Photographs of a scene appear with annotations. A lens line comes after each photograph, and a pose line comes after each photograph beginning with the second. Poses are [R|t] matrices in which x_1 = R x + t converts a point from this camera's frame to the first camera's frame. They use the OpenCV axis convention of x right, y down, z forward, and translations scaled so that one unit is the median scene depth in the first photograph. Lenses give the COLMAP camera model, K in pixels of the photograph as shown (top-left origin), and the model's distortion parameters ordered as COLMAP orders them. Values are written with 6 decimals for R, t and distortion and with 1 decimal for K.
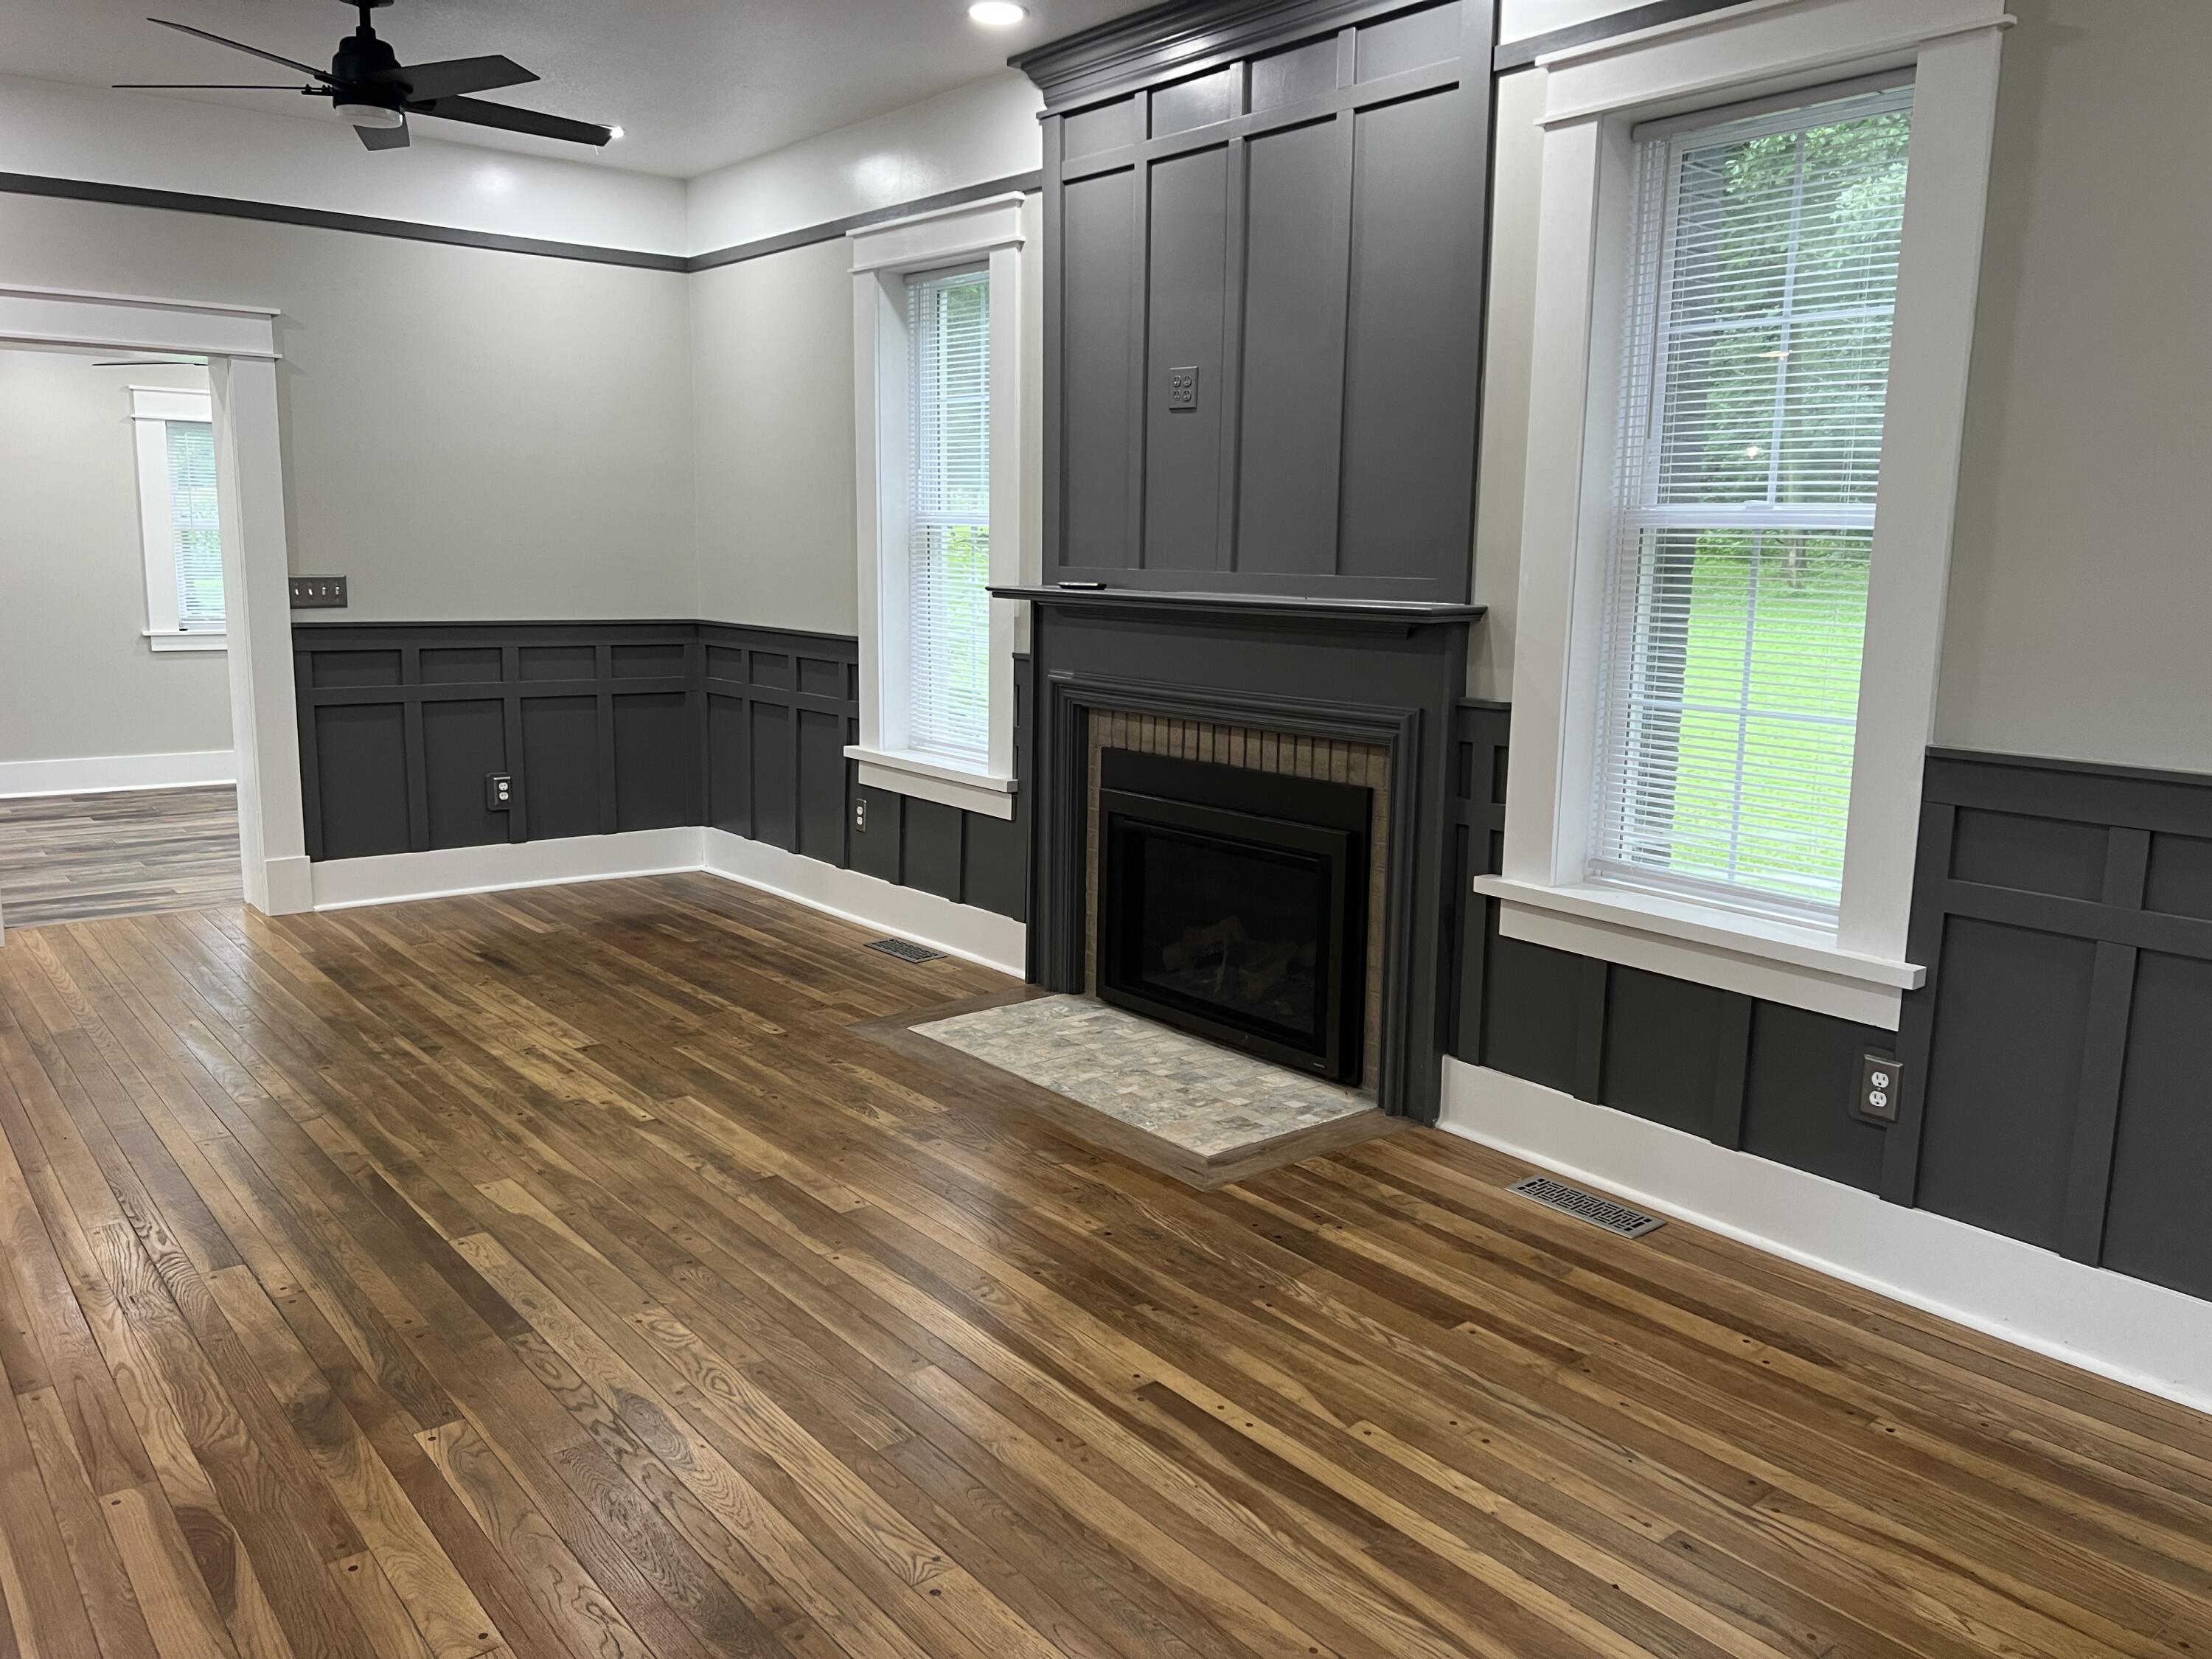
lens RADIAL K [[1672.8, 0, 1124.4], [0, 1672.8, 821.0], [0, 0, 1]] dist [0.069736, -0.063611]
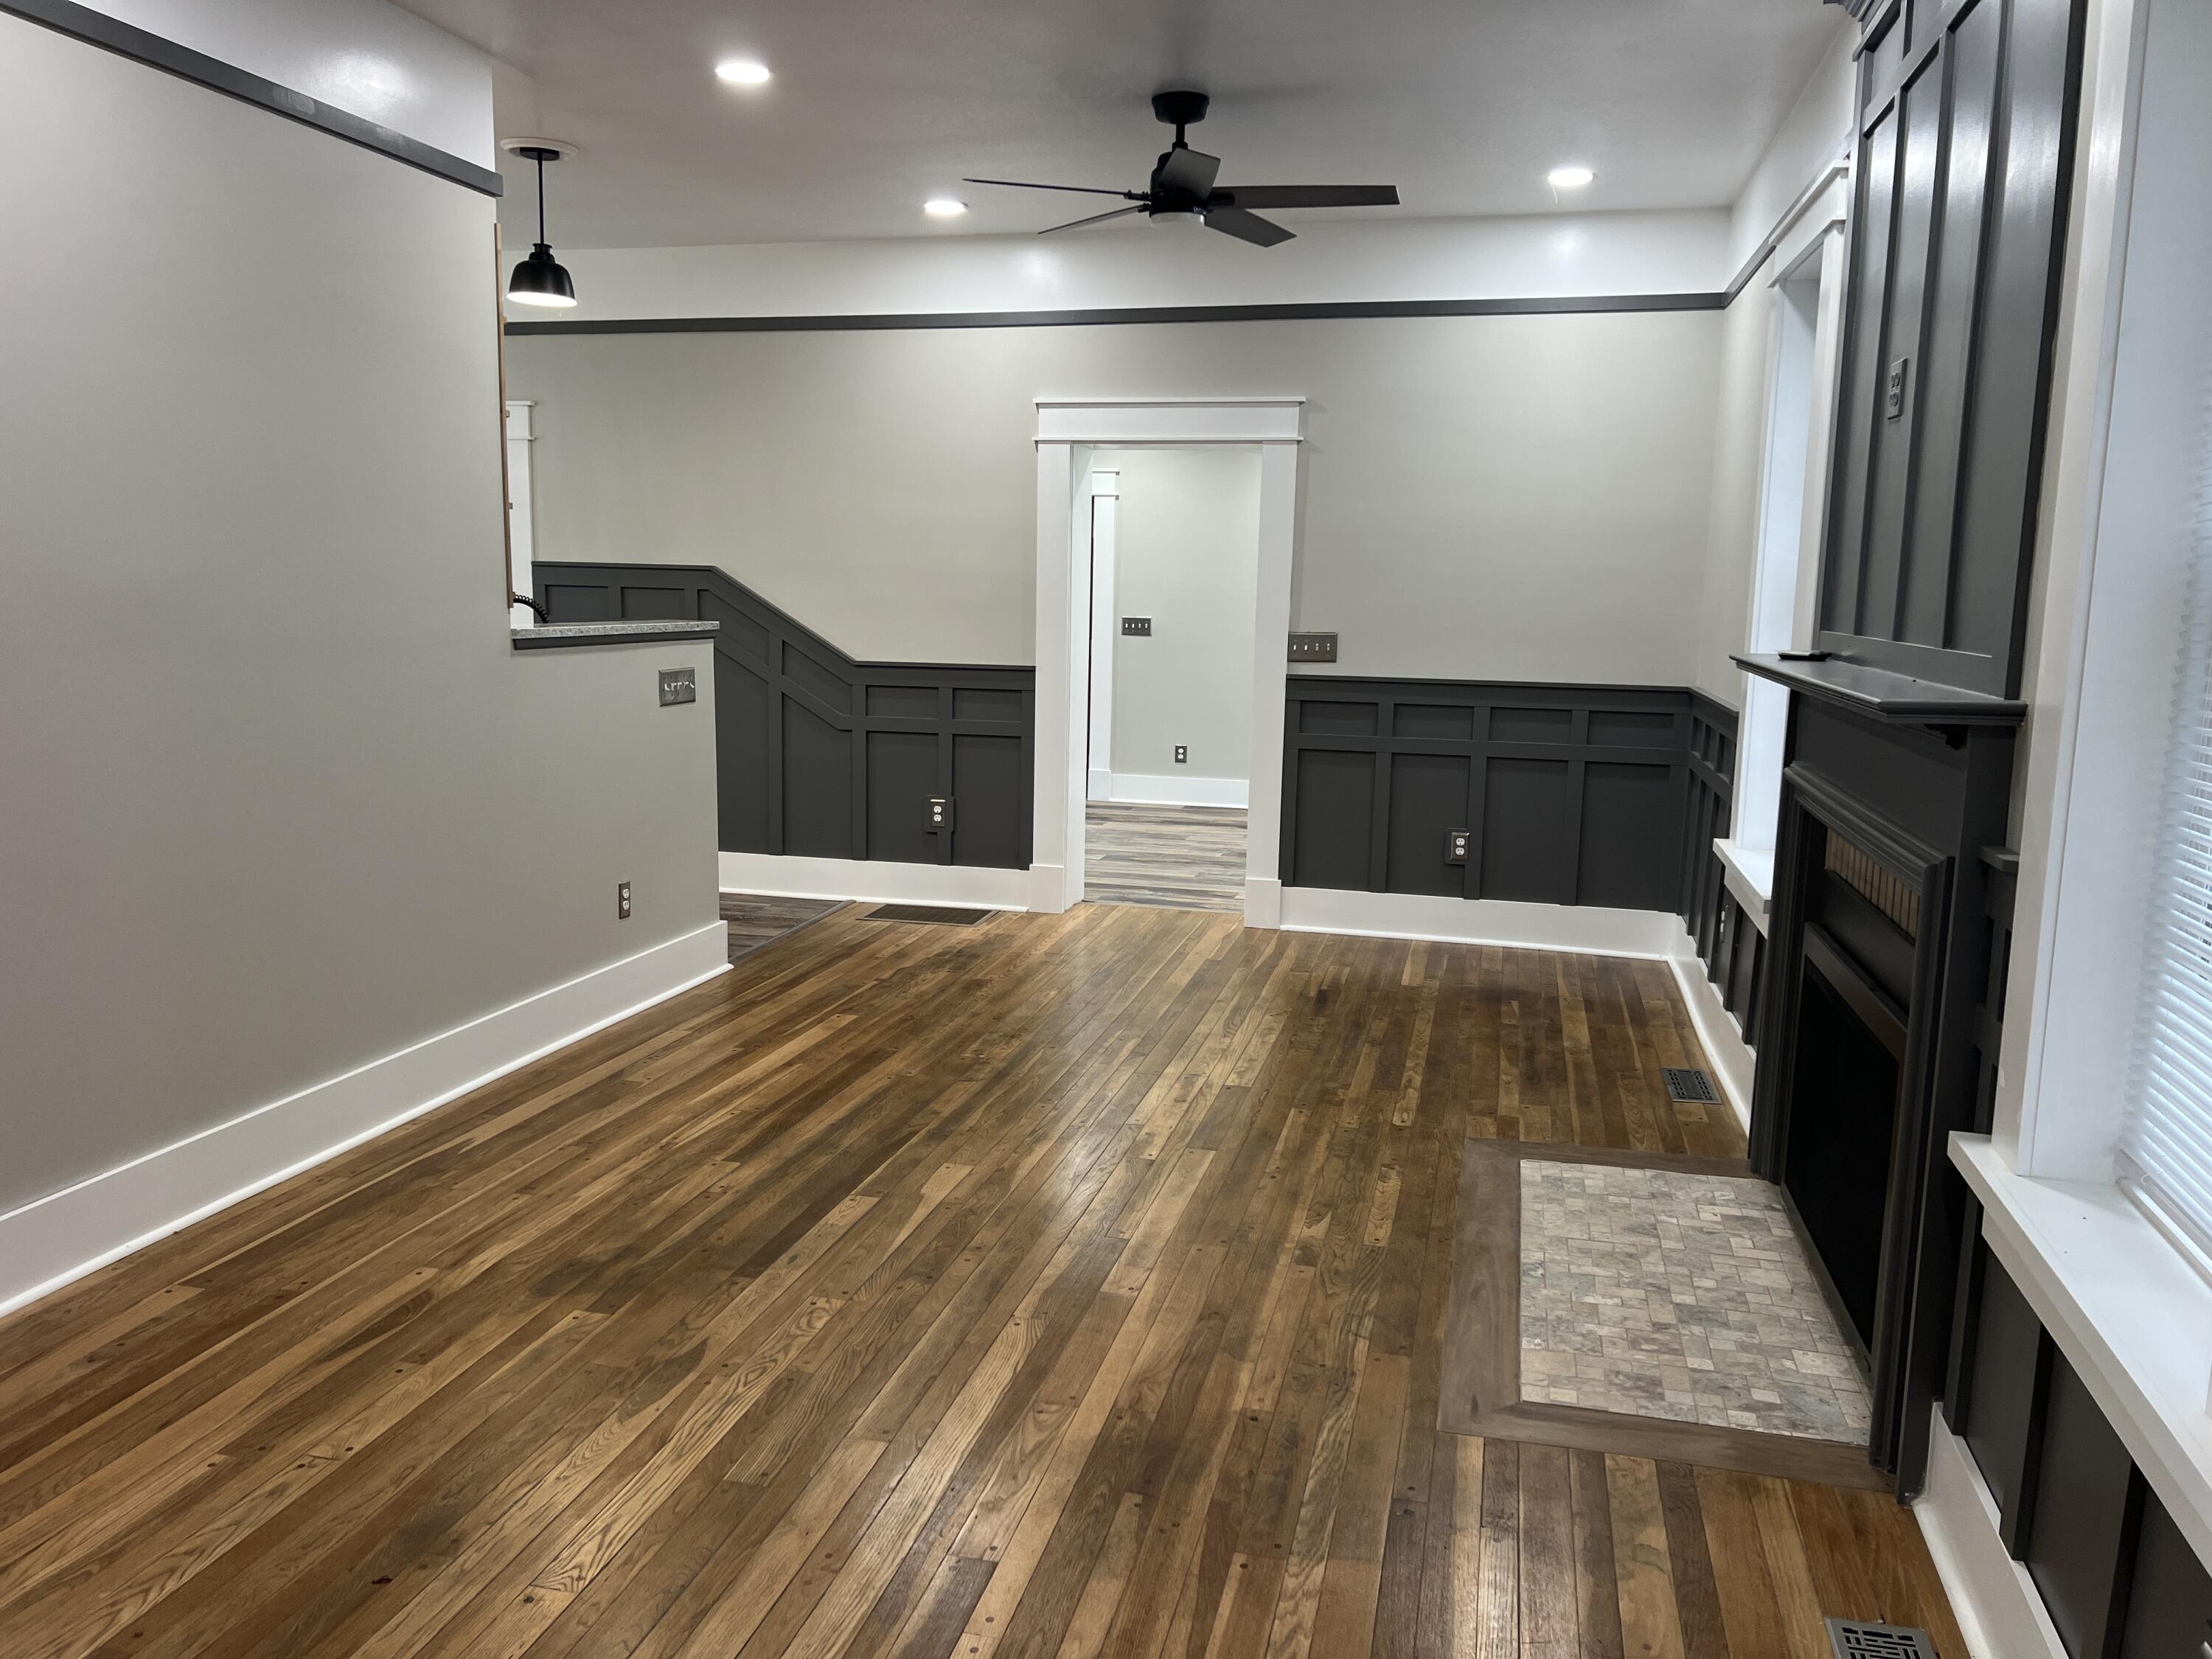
lens RADIAL K [[1672.8, 0, 1097.7], [0, 1672.8, 831.3], [0, 0, 1]] dist [0.069736, -0.063611]
pose [[0.601688, 0.115496, -0.790337, 0.474959], [-0.141812, 0.989217, 0.036598, -0.052196], [0.786041, 0.090058, 0.611579, 0.331210]]
